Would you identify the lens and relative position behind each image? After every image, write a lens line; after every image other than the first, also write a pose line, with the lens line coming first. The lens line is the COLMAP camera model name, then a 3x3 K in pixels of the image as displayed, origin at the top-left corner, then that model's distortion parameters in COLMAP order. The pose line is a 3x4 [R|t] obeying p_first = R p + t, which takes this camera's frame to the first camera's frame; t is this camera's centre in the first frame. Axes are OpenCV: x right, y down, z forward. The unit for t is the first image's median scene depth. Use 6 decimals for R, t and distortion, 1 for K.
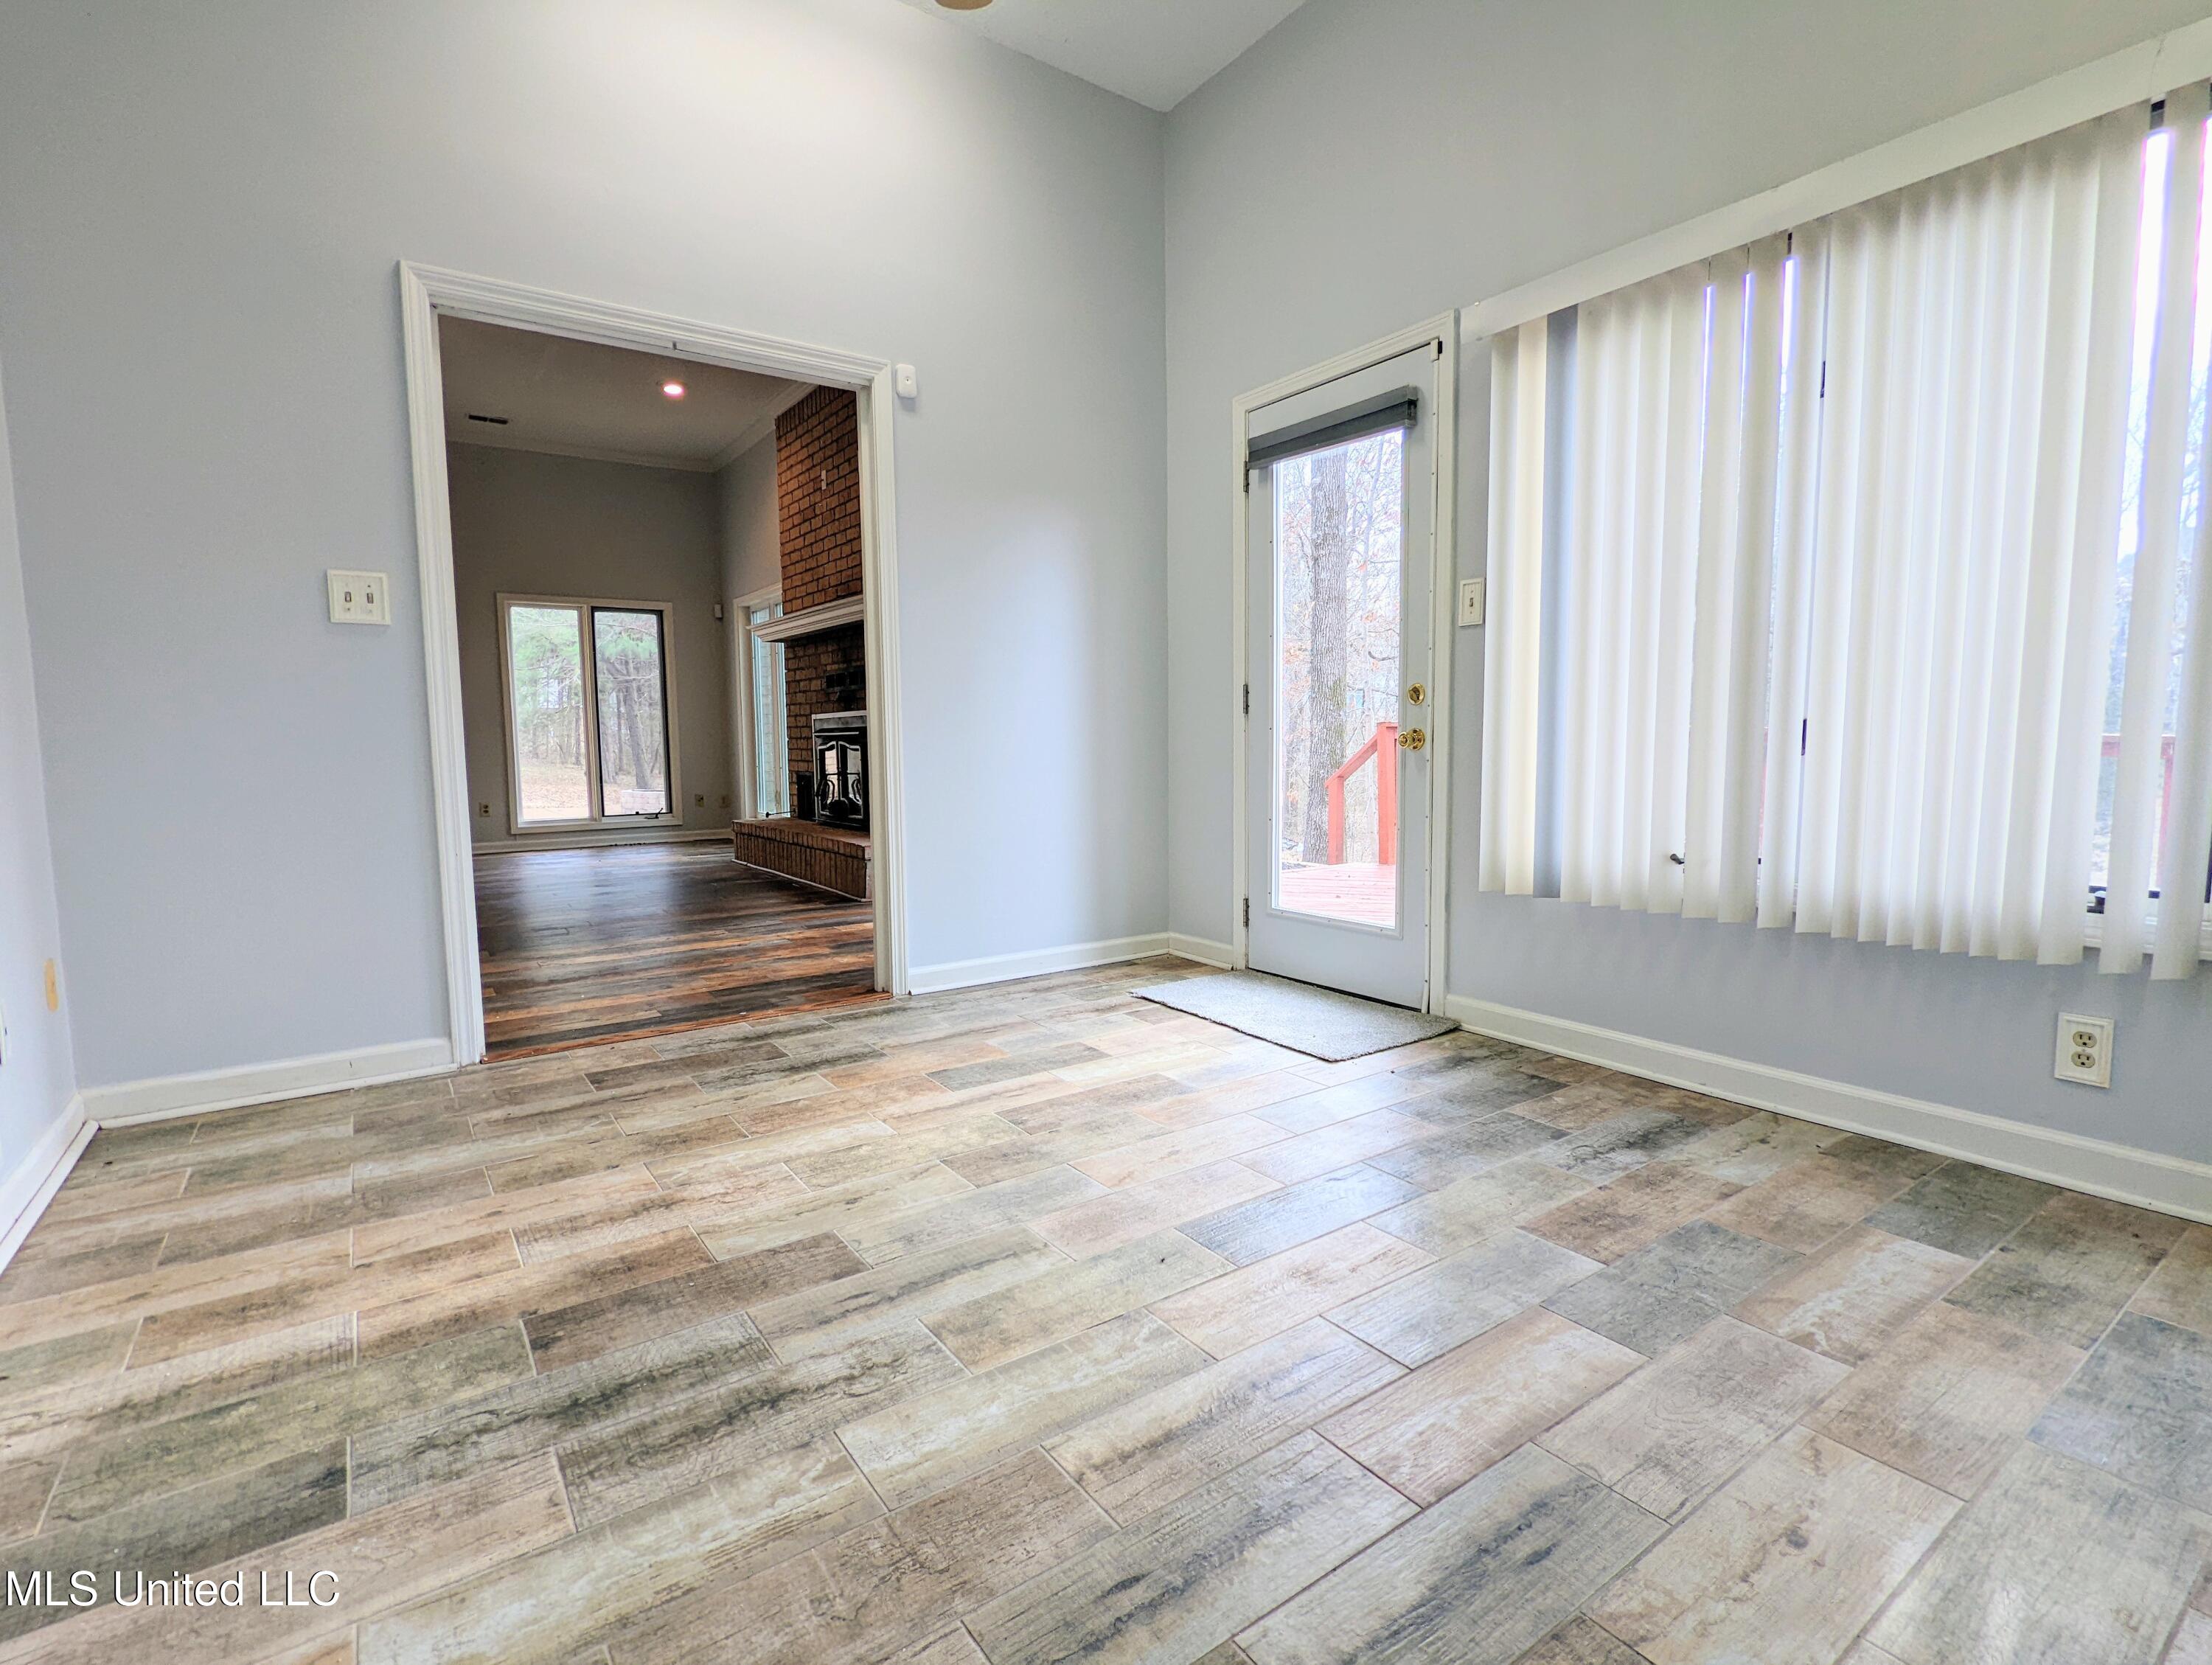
lens RADIAL K [[1047.2, 0, 1090.6], [0, 1047.2, 837.4], [0, 0, 1]] dist [0.002247, -0.000005]
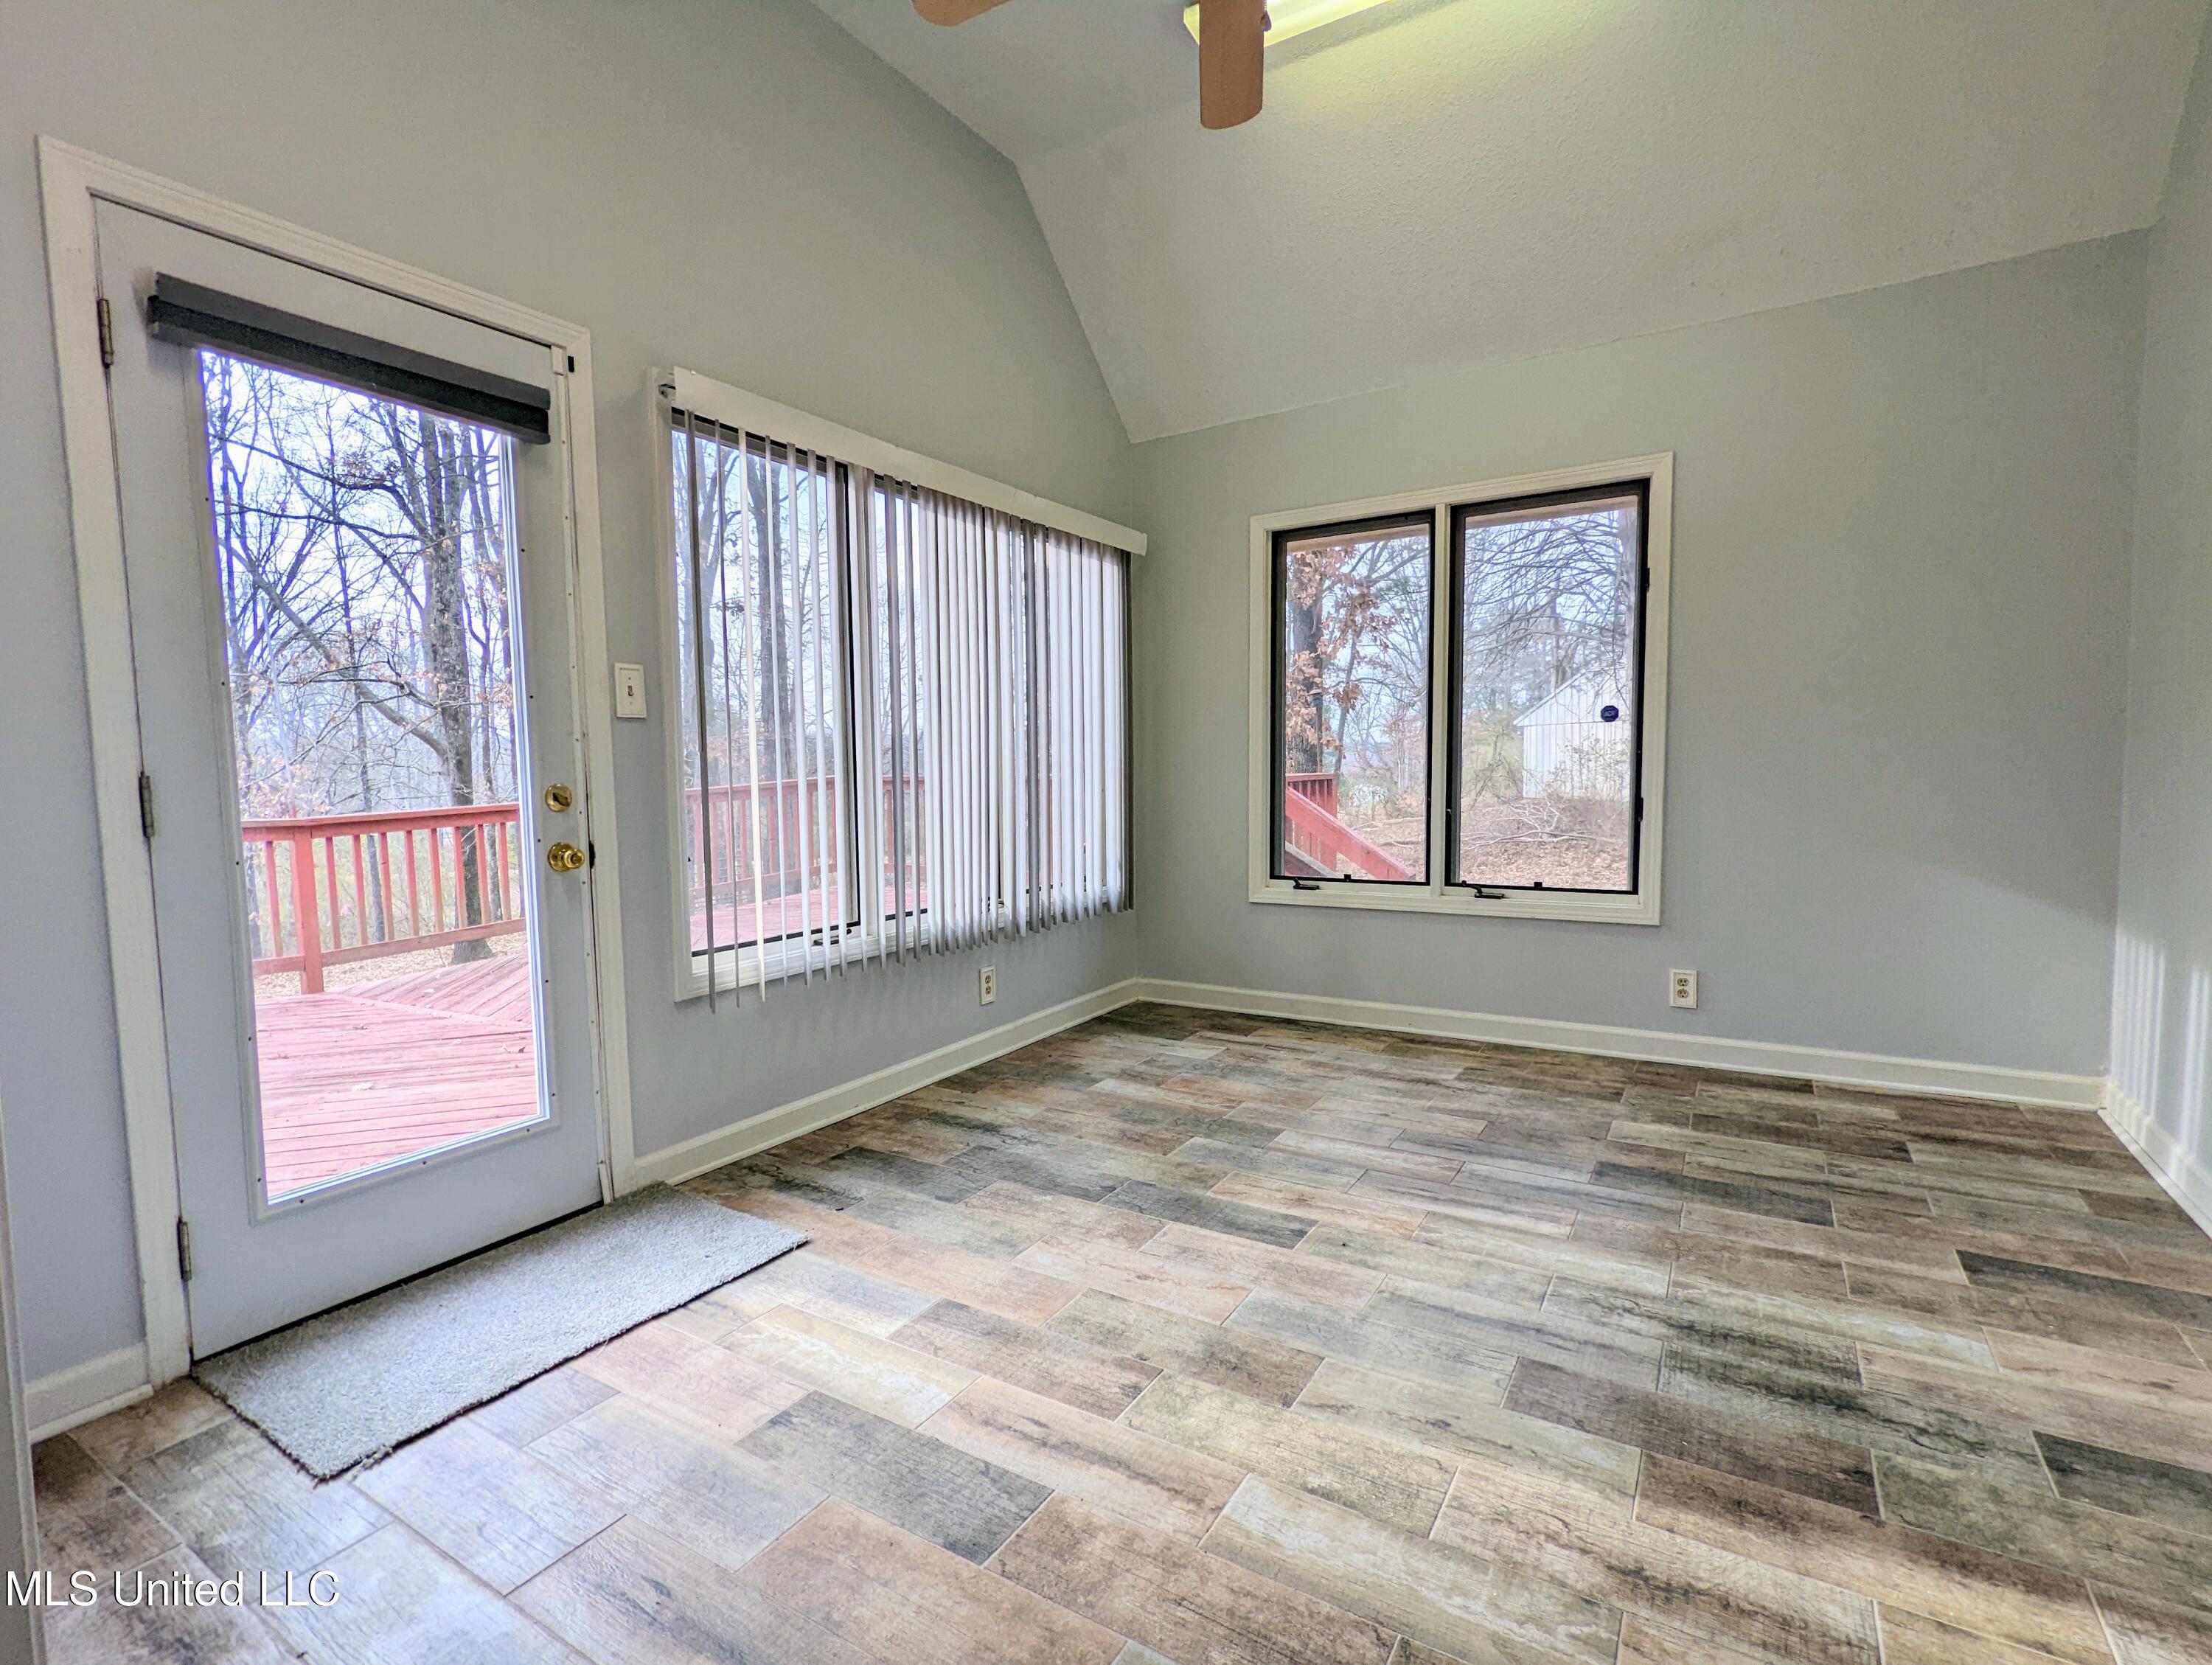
lens RADIAL K [[1047.2, 0, 1095.9], [0, 1047.2, 839.0], [0, 0, 1]] dist [0.002247, -0.000005]
pose [[-0.391708, -0.048118, 0.918831, -0.931829], [0.108761, 0.989209, 0.098170, -0.243178], [-0.913639, 0.138387, -0.382248, 1.624233]]
